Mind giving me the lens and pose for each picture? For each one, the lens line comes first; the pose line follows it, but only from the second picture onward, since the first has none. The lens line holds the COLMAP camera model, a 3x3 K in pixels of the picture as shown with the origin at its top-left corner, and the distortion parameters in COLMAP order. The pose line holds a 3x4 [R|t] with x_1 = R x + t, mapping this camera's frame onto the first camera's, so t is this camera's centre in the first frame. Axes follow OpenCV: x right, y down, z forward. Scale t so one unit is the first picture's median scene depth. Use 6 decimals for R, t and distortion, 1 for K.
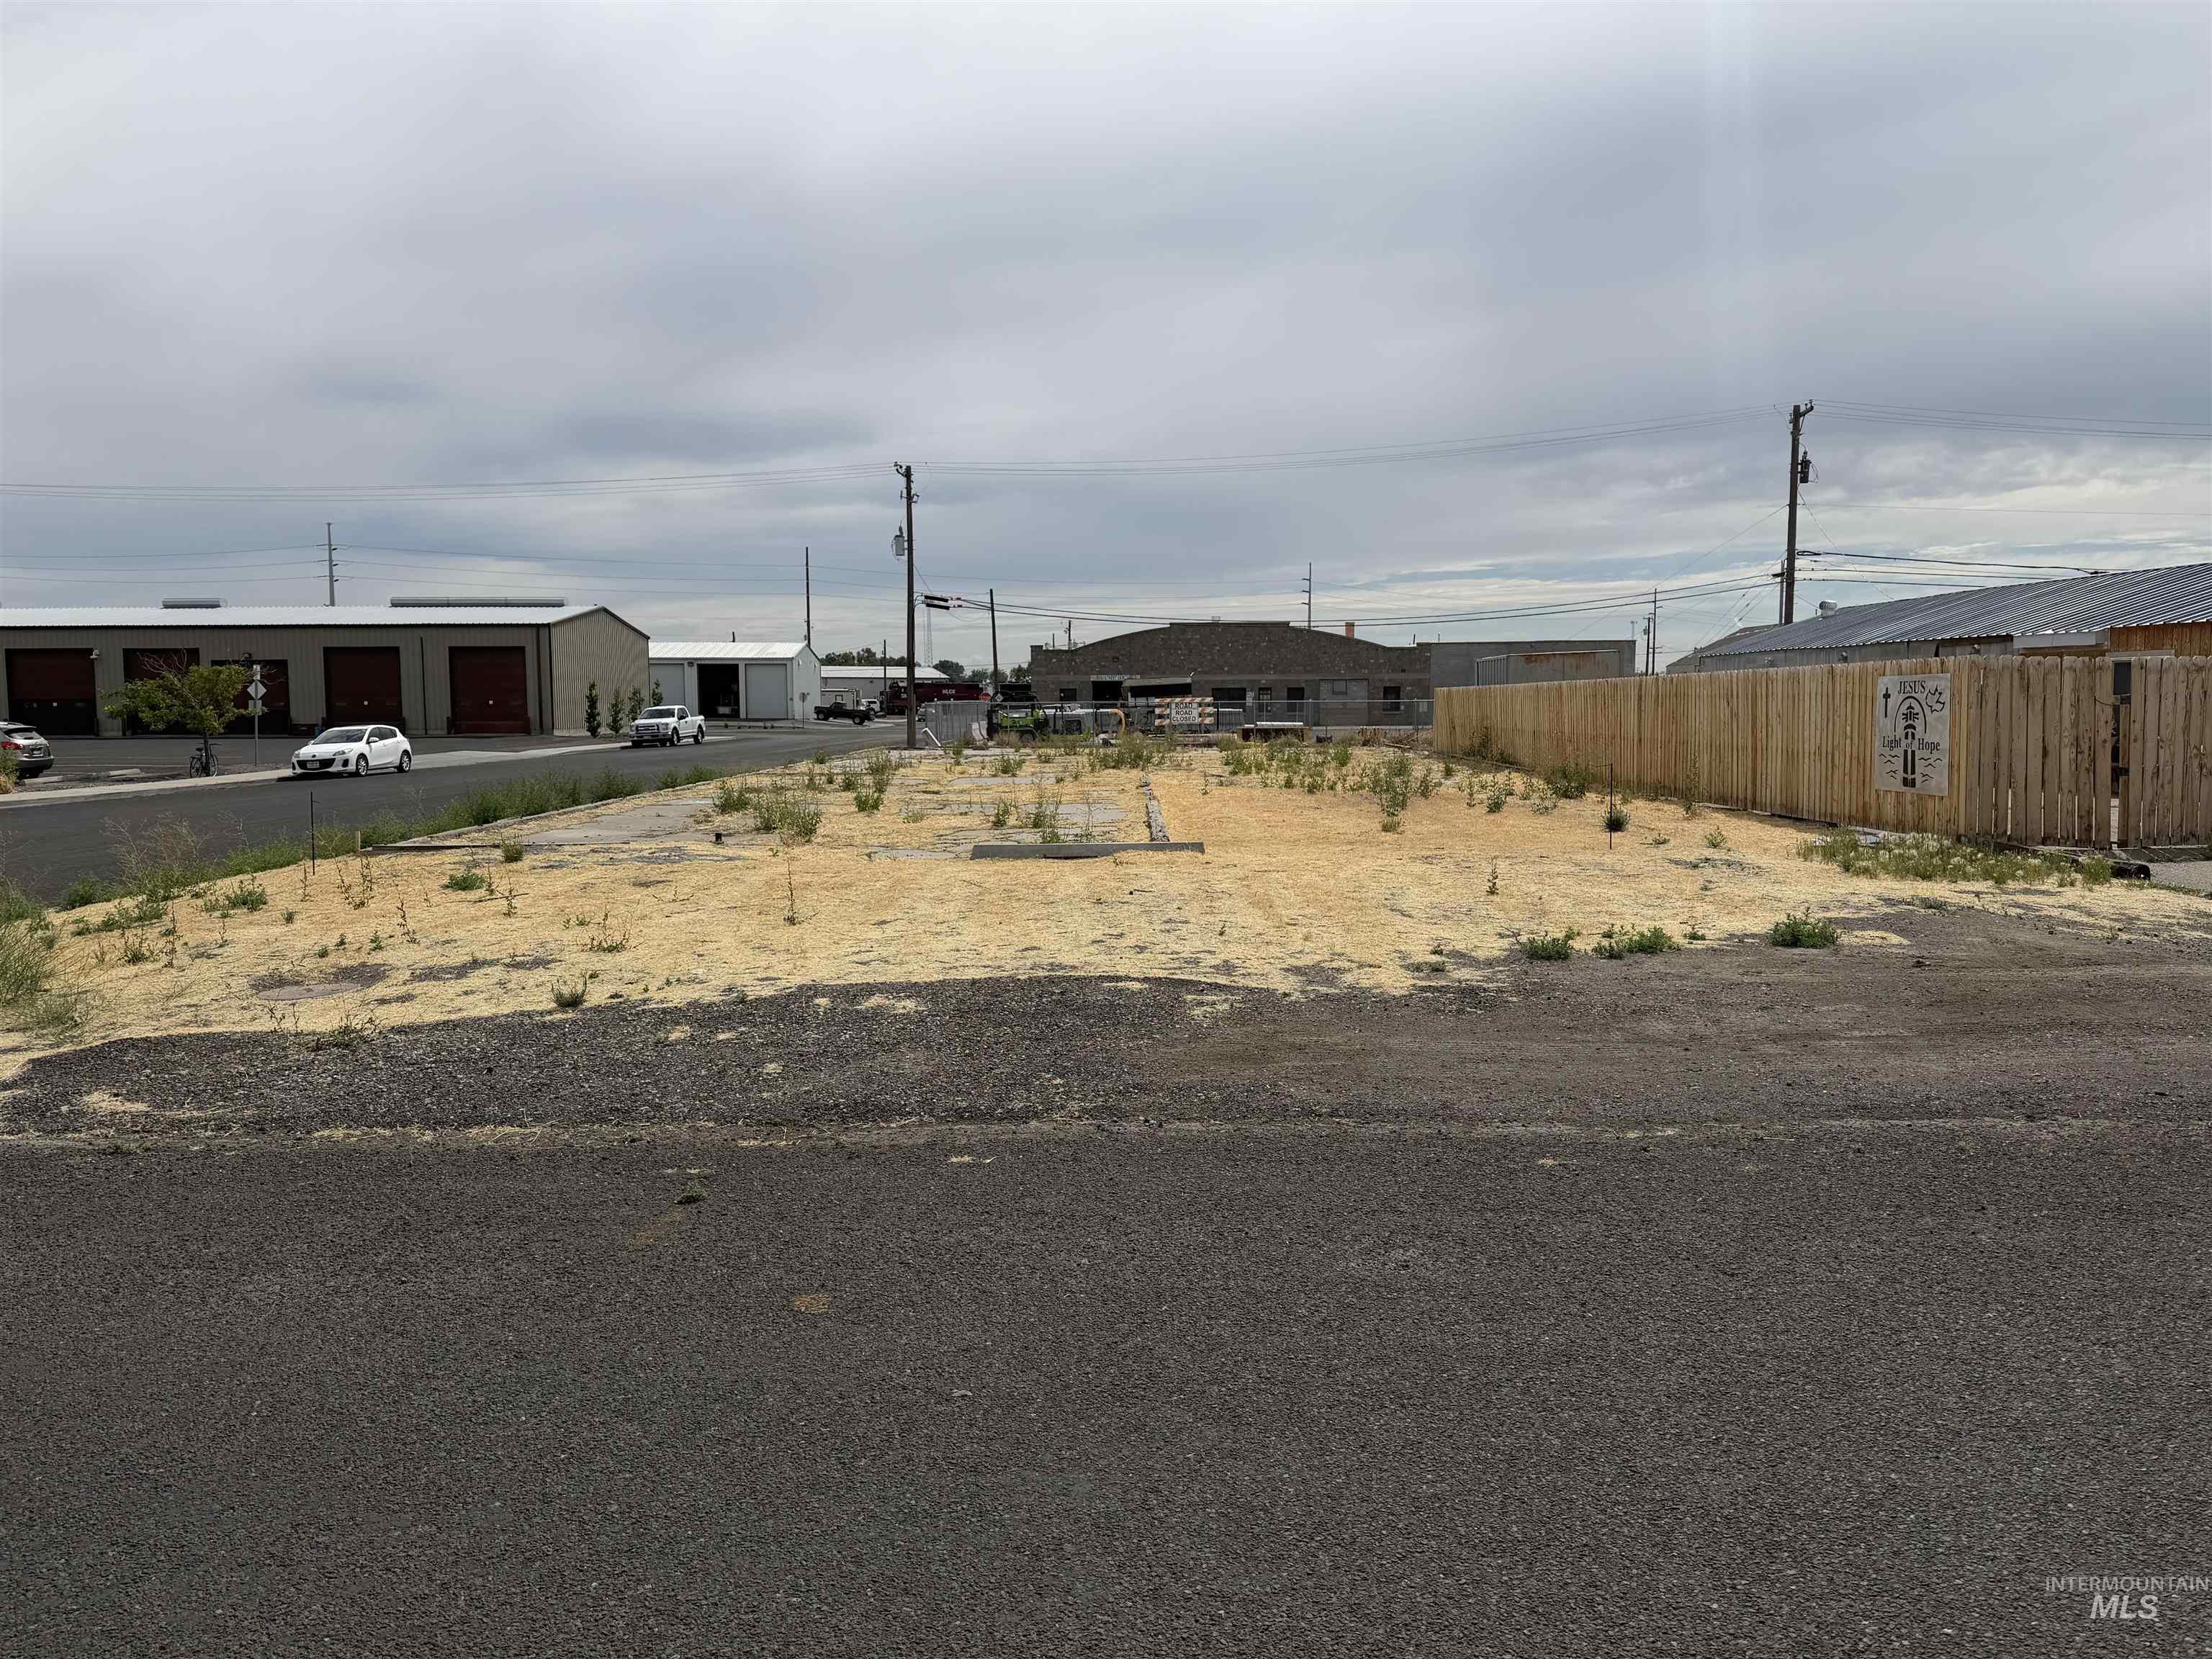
lens RADIAL K [[1675.3, 0, 1108.4], [0, 1675.3, 809.1], [0, 0, 1]] dist [0.009191, -0.016283]
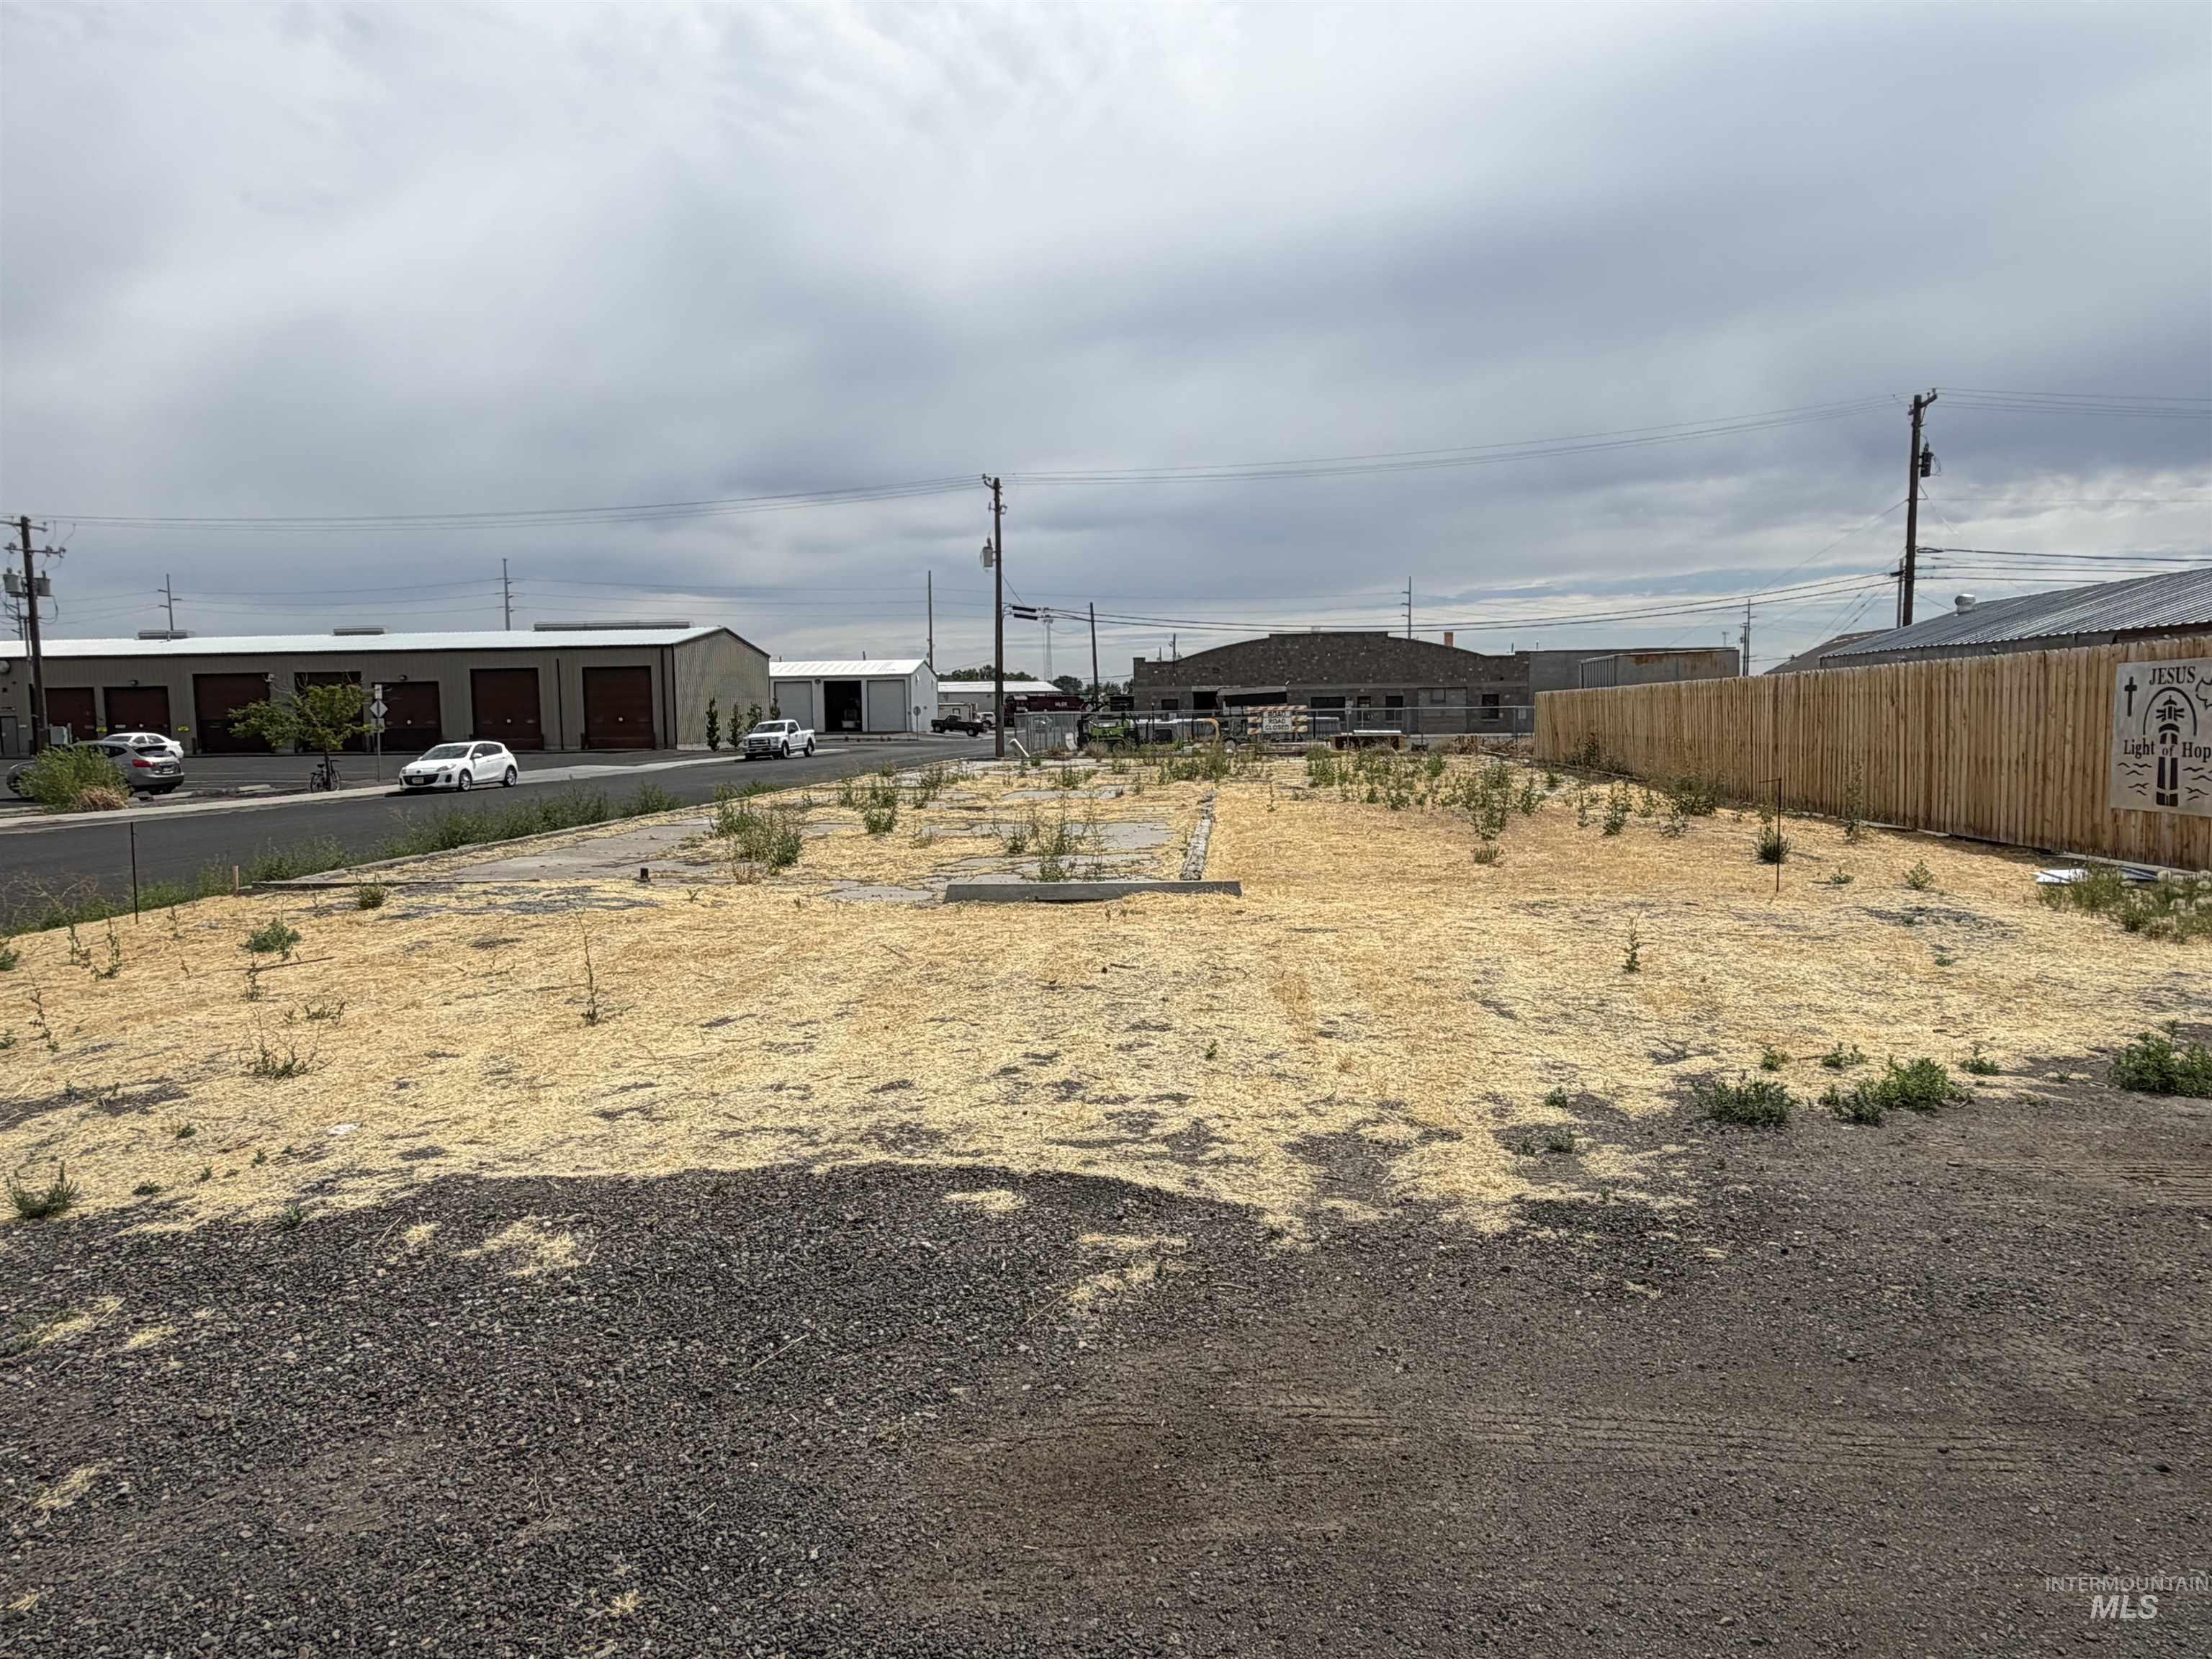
lens RADIAL K [[1542.2, 0, 1067.0], [0, 1542.2, 821.0], [0, 0, 1]] dist [-0.046760, 0.014147]
pose [[0.994800, -0.002791, -0.101808, 0.032077], [0.003295, 0.999983, 0.004785, -0.007877], [0.101793, -0.005096, 0.994793, 0.180509]]
